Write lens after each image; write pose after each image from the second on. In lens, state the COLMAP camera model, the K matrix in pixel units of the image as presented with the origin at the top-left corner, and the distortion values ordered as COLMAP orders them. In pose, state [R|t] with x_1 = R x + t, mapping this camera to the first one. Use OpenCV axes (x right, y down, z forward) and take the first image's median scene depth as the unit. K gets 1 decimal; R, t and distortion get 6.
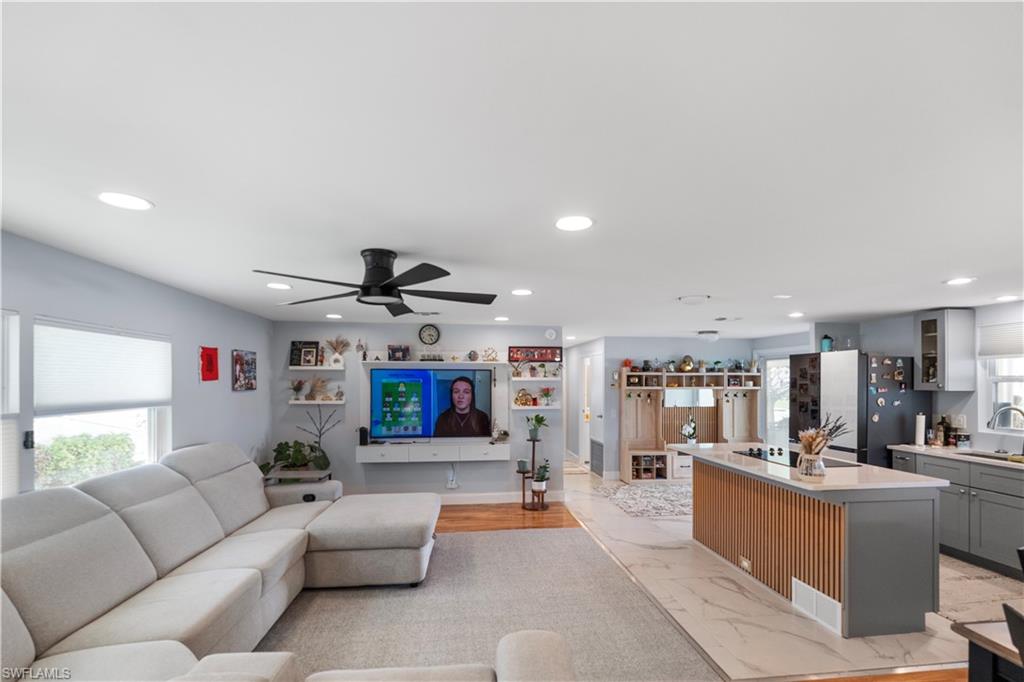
lens RADIAL K [[464.4, 0, 511.6], [0, 464.4, 376.9], [0, 0, 1]] dist [-0.003252, -0.000045]
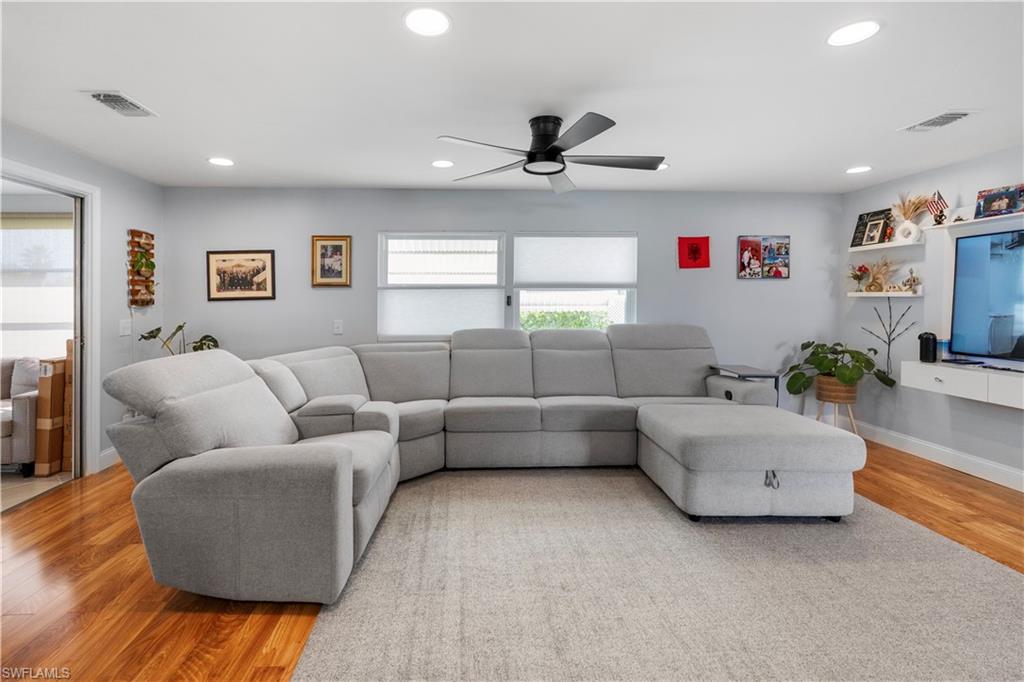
lens RADIAL K [[472.0, 0, 484.4], [0, 472.0, 327.0], [0, 0, 1]] dist [-0.011646, -0.000008]
pose [[-0.077360, 0.056199, -0.995418, 0.340458], [0.011890, 0.998391, 0.055443, 0.055644], [0.996932, -0.007546, -0.077903, 0.429560]]
